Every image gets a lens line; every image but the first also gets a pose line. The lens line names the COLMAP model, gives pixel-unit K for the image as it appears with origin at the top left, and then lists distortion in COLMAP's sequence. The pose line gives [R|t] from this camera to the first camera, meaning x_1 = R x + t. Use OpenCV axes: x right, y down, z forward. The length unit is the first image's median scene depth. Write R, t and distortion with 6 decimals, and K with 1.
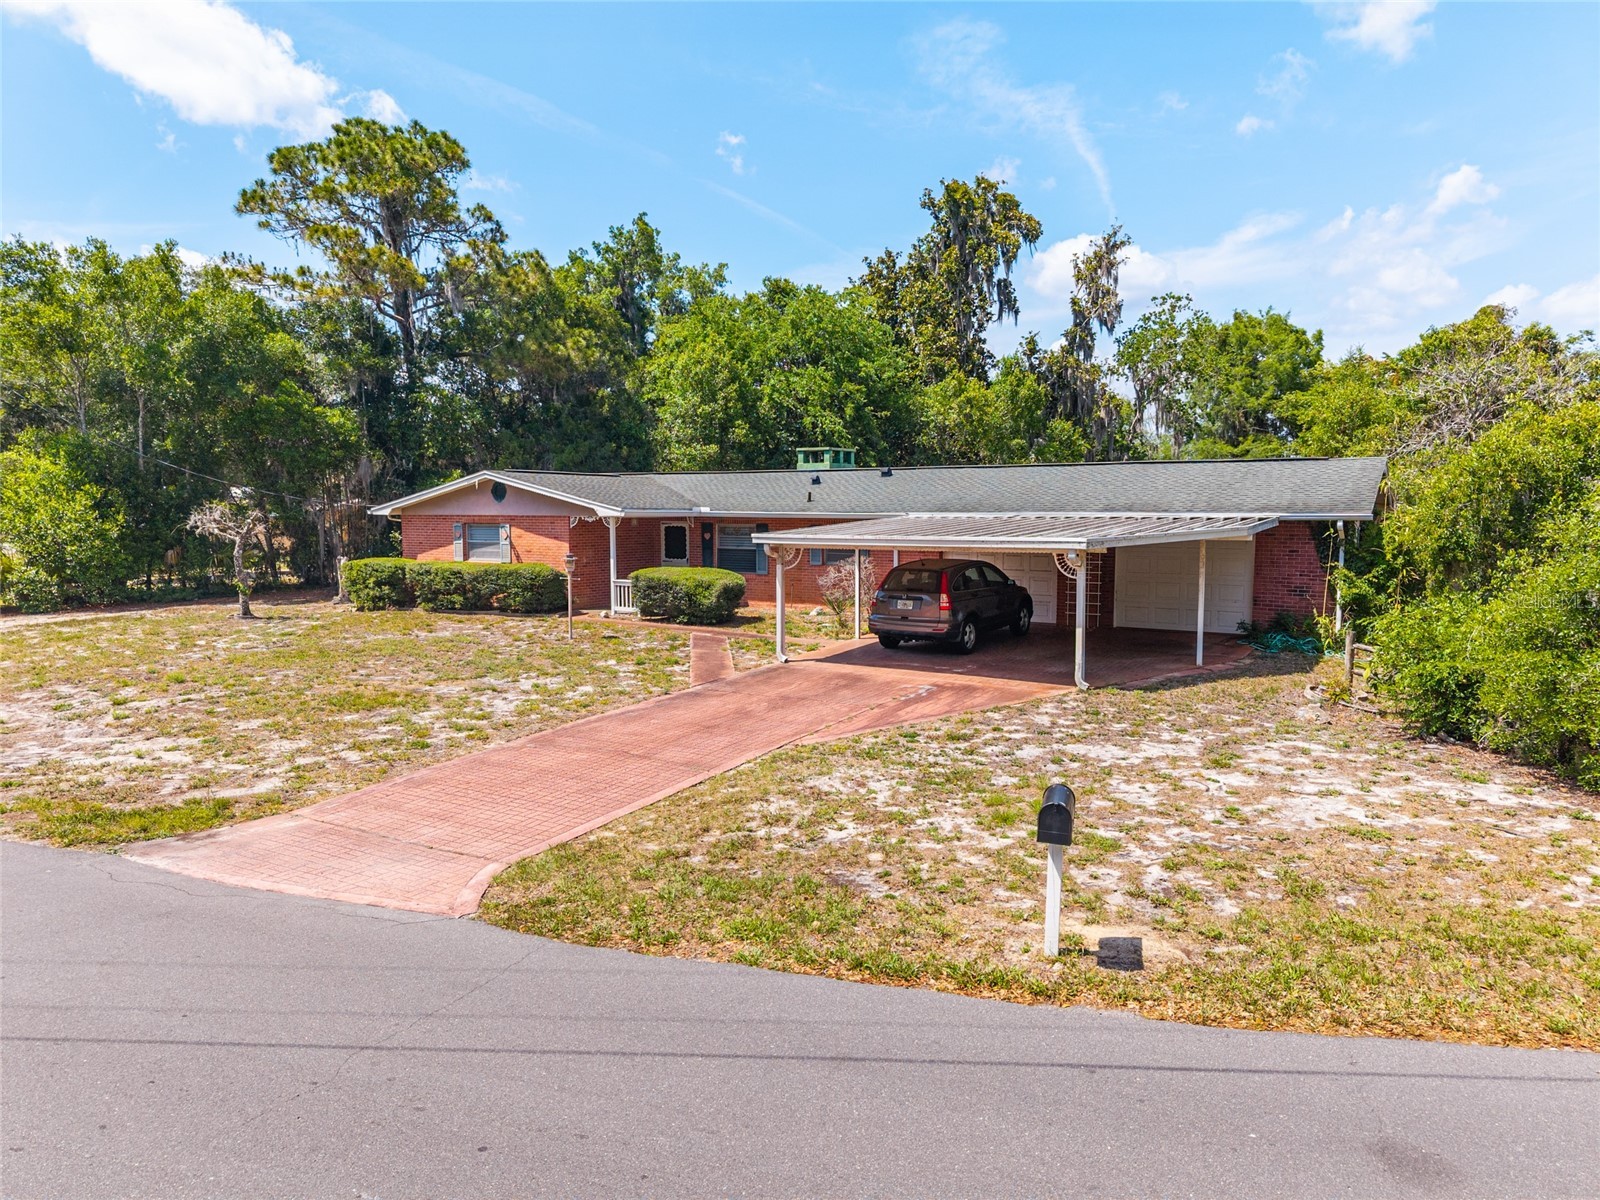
lens RADIAL K [[1070.0, 0, 803.8], [0, 1070.0, 601.5], [0, 0, 1]] dist [0.025231, -0.022601]
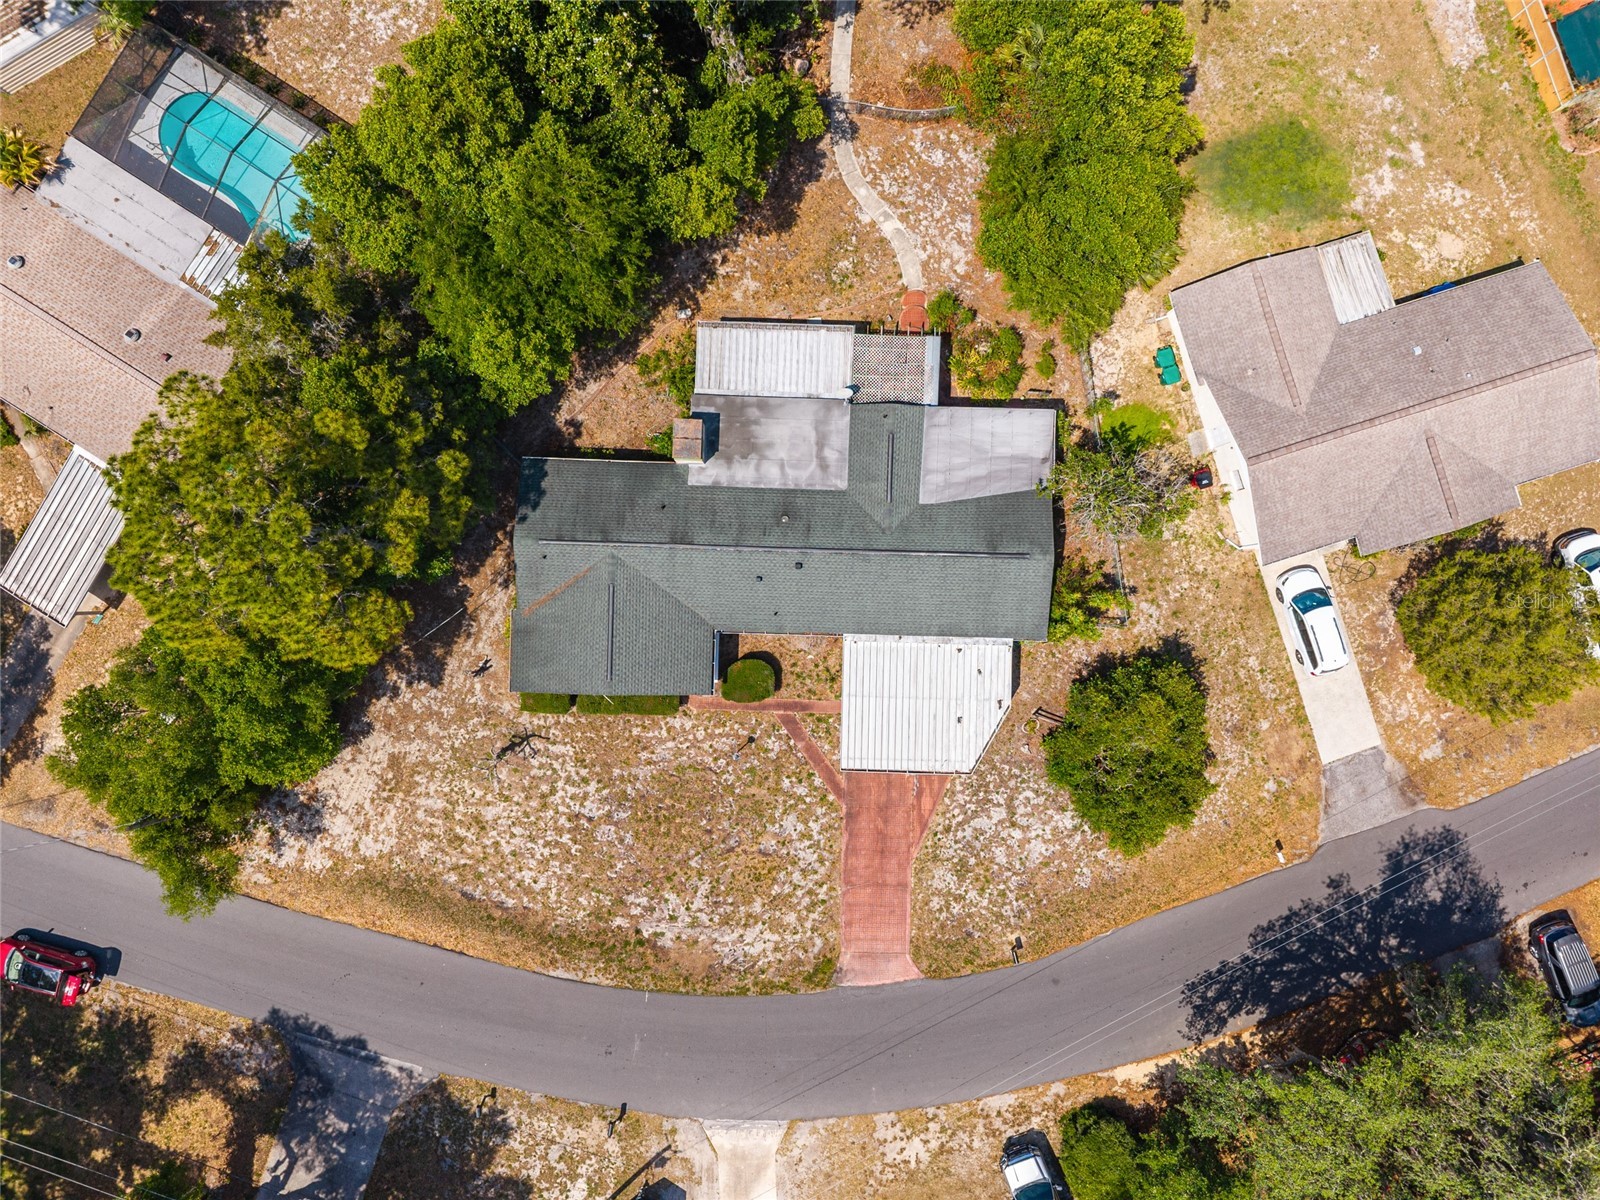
lens RADIAL K [[1132.3, 0, 793.7], [0, 1132.3, 604.4], [0, 0, 1]] dist [0.042045, -0.041240]
pose [[0.862575, -0.505842, 0.009446, 0.026894], [0.037217, 0.082060, 0.995932, -2.571674], [-0.504559, -0.858714, 0.089609, 1.048655]]
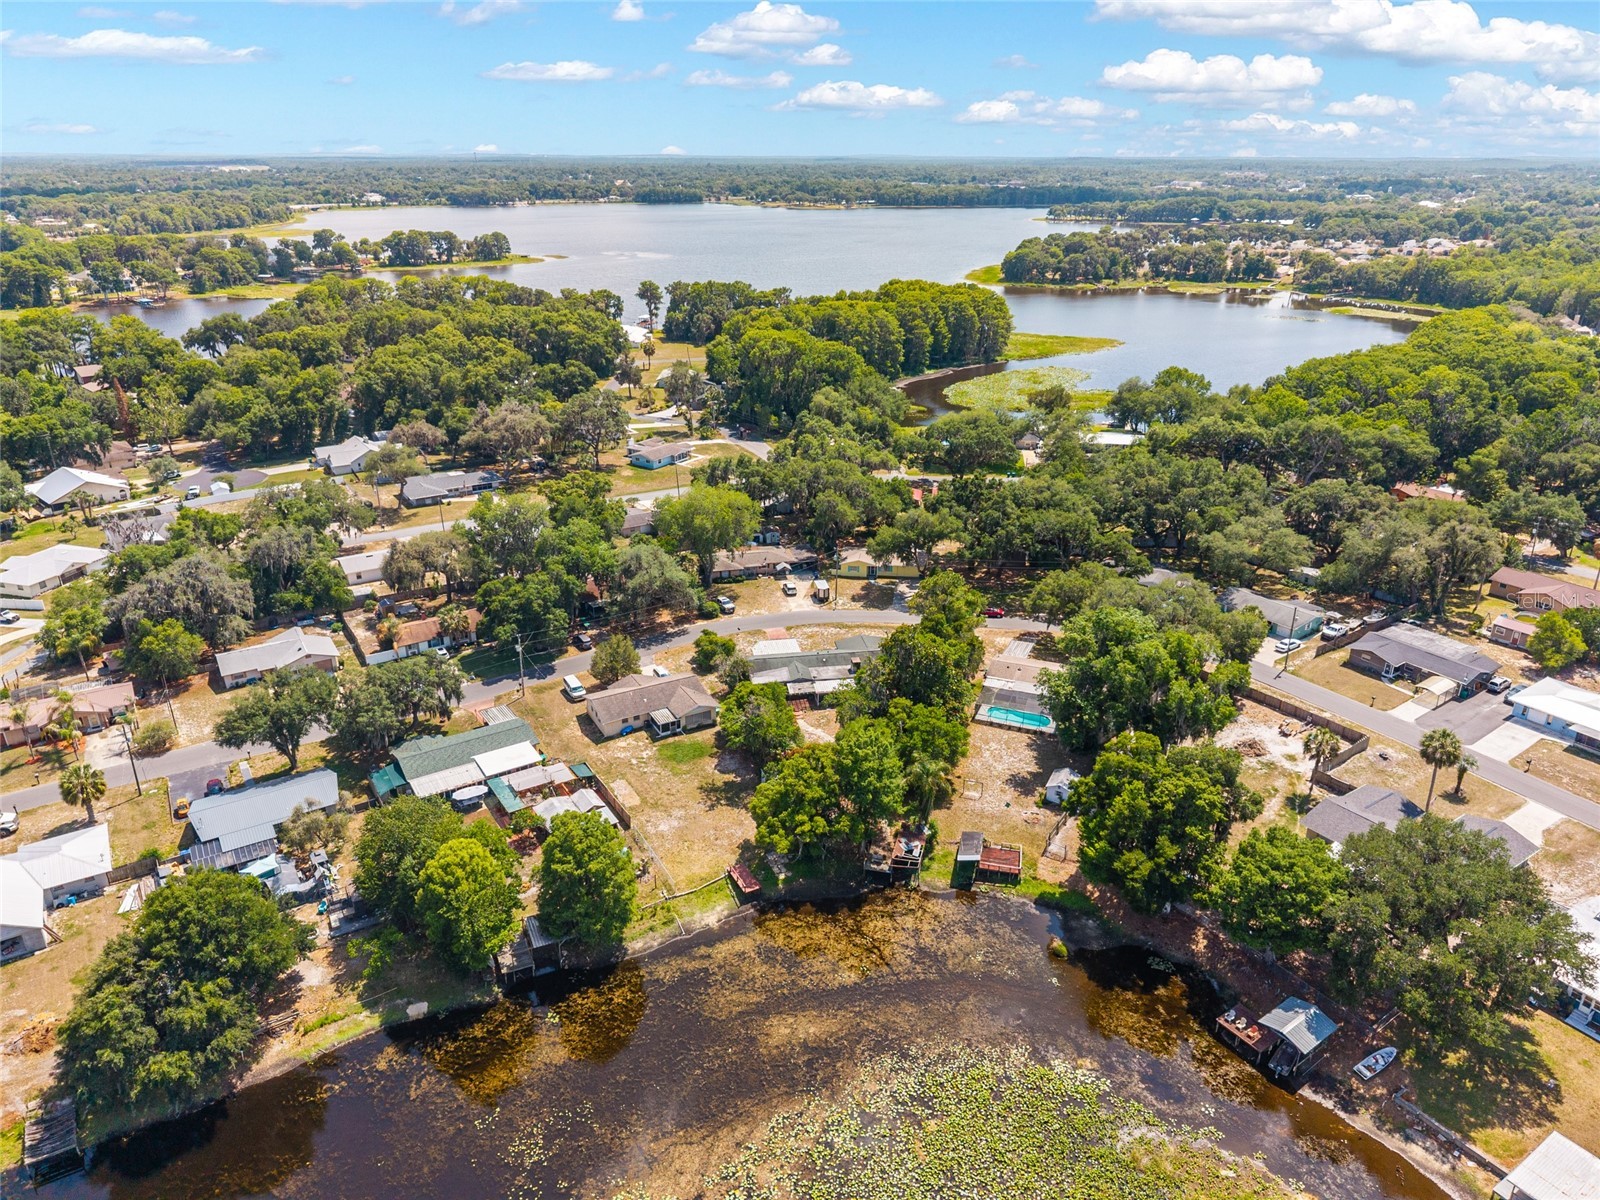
lens RADIAL K [[1070.0, 0, 803.8], [0, 1070.0, 601.5], [0, 0, 1]] dist [0.025231, -0.022601]
pose [[-0.749635, 0.250918, -0.612444, 4.992765], [-0.062584, 0.894329, 0.443010, -4.068955], [0.658886, 0.370425, -0.654717, 6.362551]]
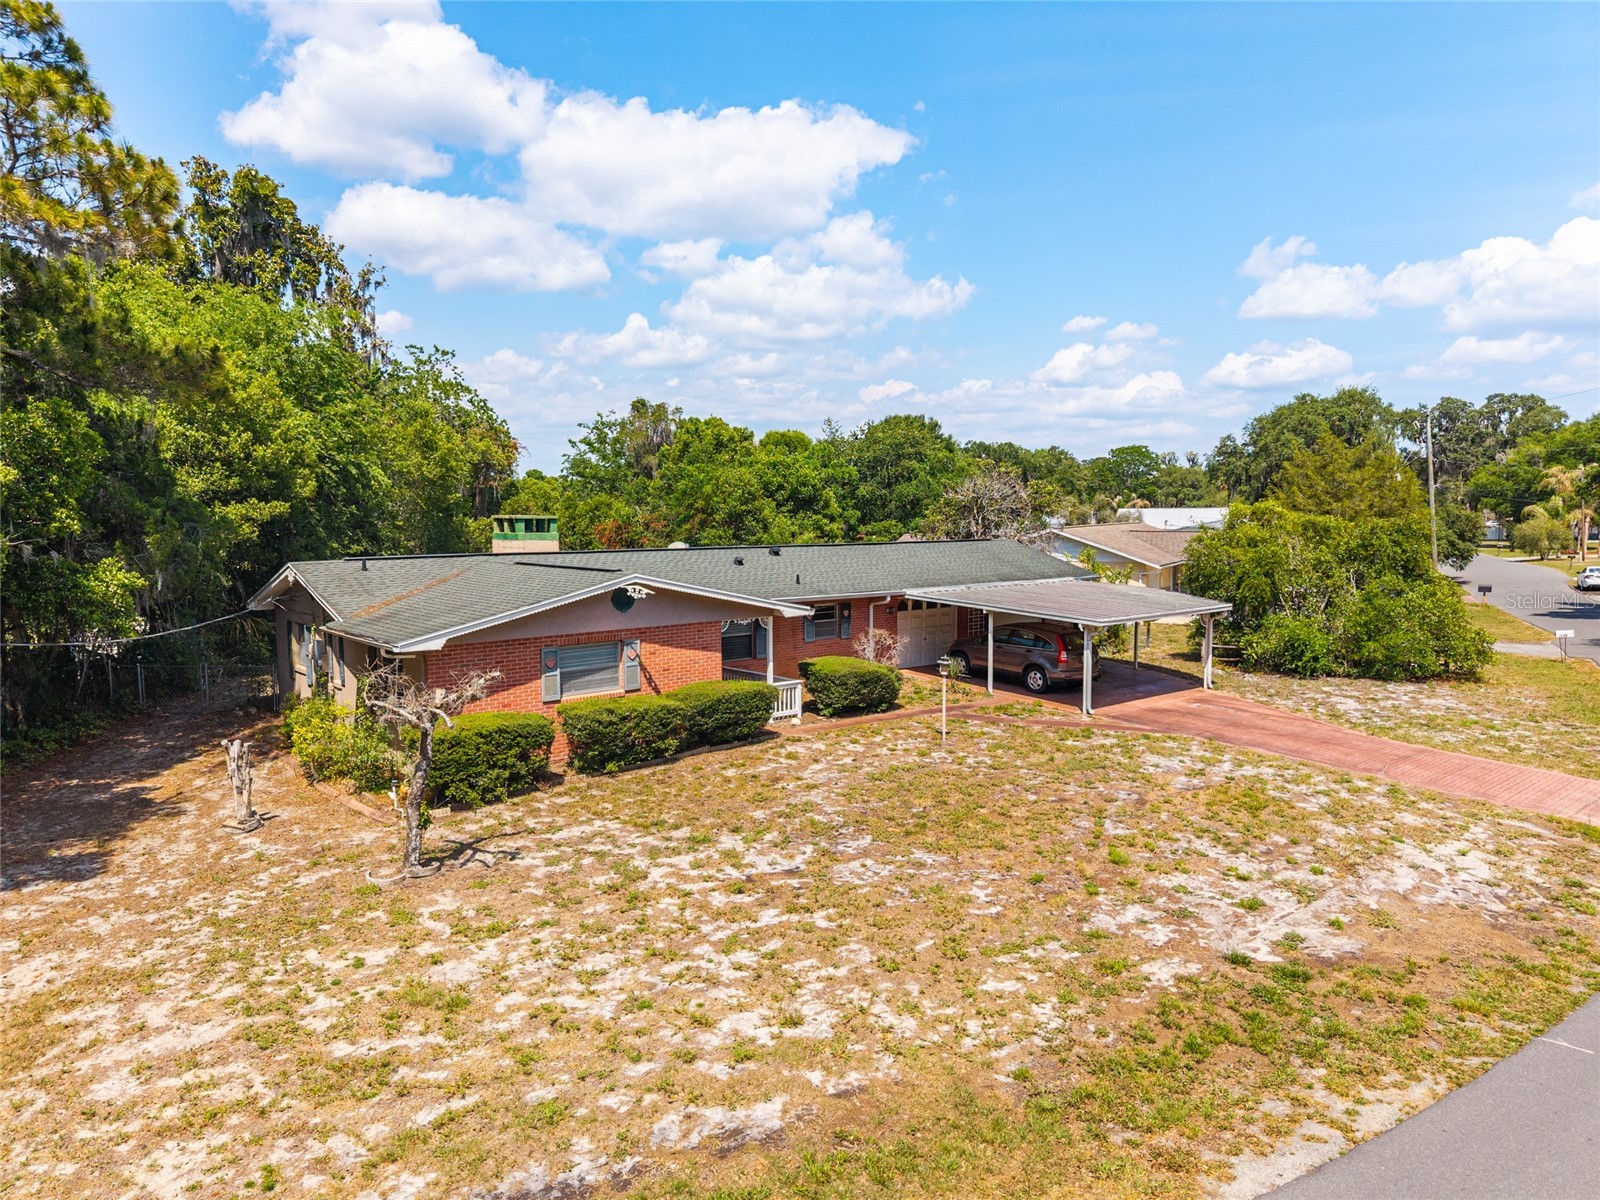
lens RADIAL K [[1070.0, 0, 803.8], [0, 1070.0, 601.5], [0, 0, 1]] dist [0.025231, -0.022601]
pose [[0.302520, -0.085731, 0.949280, -1.272468], [0.086534, 0.994304, 0.062220, -0.179667], [-0.949207, 0.063322, 0.308215, 0.851036]]
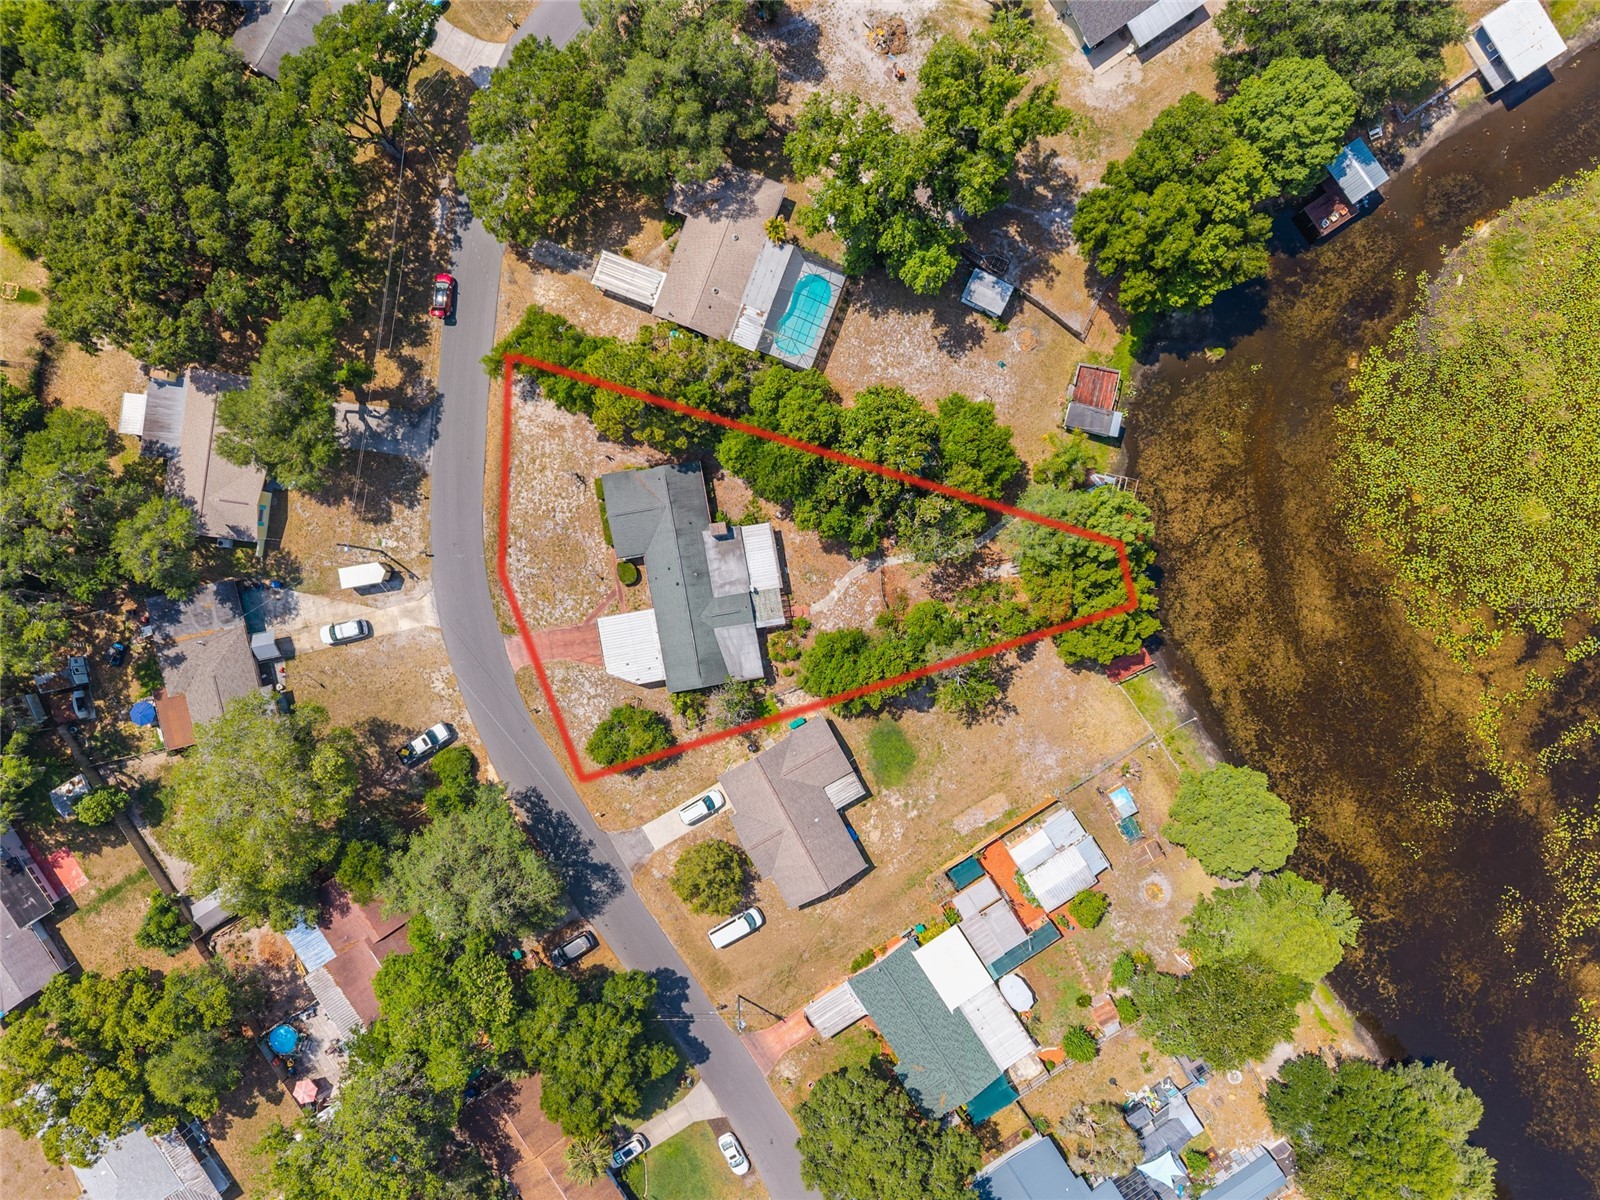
lens RADIAL K [[1132.3, 0, 793.7], [0, 1132.3, 604.4], [0, 0, 1]] dist [0.042045, -0.041240]
pose [[0.666640, 0.745292, 0.011433, 0.507996], [-0.077124, 0.053713, 0.995574, -5.906863], [0.741379, -0.664571, 0.093287, 1.164445]]
